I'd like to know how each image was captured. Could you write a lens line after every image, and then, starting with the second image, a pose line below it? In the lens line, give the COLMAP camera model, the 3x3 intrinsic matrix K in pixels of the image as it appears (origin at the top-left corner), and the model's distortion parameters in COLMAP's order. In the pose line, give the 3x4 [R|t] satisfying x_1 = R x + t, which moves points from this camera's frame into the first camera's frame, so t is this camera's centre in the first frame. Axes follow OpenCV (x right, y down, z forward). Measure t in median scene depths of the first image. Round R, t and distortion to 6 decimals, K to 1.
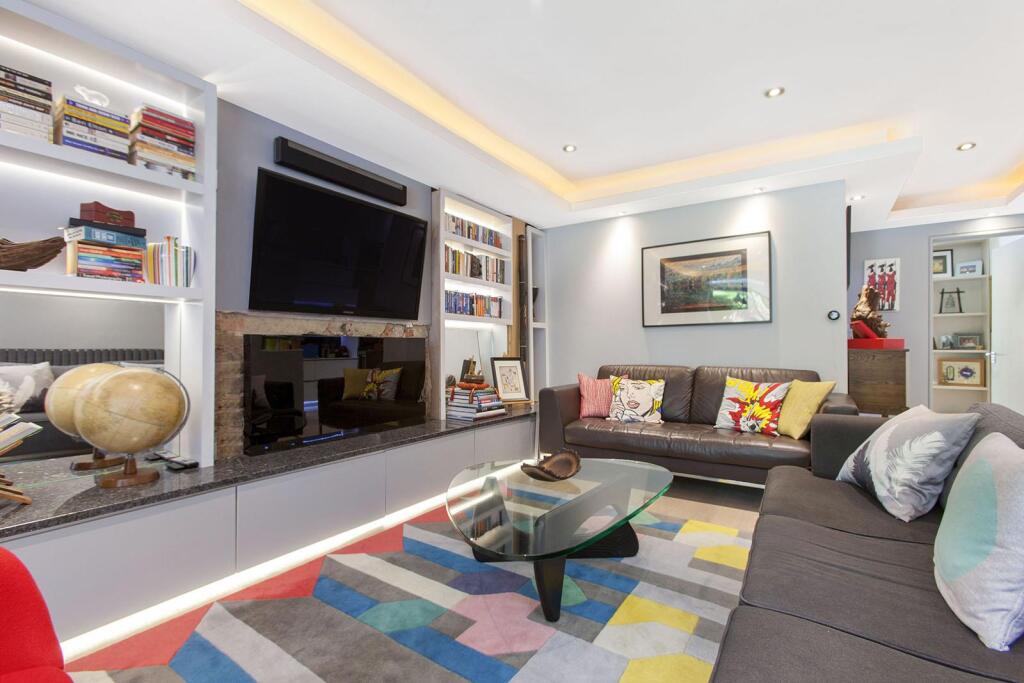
lens RADIAL K [[454.7, 0, 511.1], [0, 454.7, 341.1], [0, 0, 1]] dist [-0.000570, 0.000046]
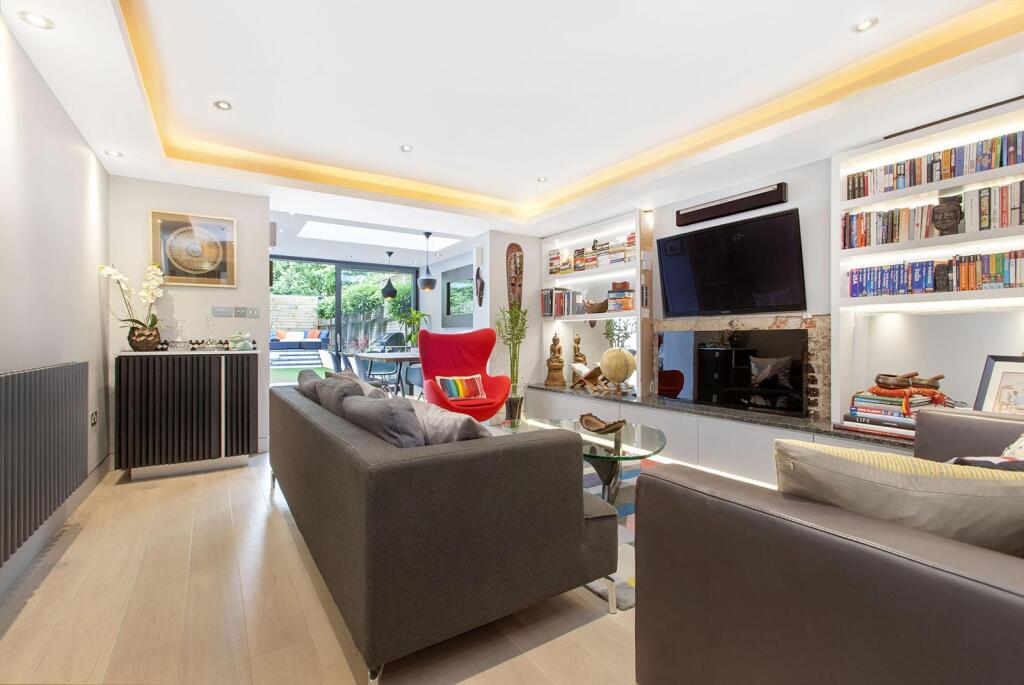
lens RADIAL K [[454.7, 0, 512.3], [0, 454.7, 340.6], [0, 0, 1]] dist [-0.000570, 0.000046]
pose [[-0.382507, 0.009116, -0.923908, 0.962113], [0.018600, 0.999825, 0.002164, 0.003939], [0.923765, -0.016357, -0.382610, 0.825228]]
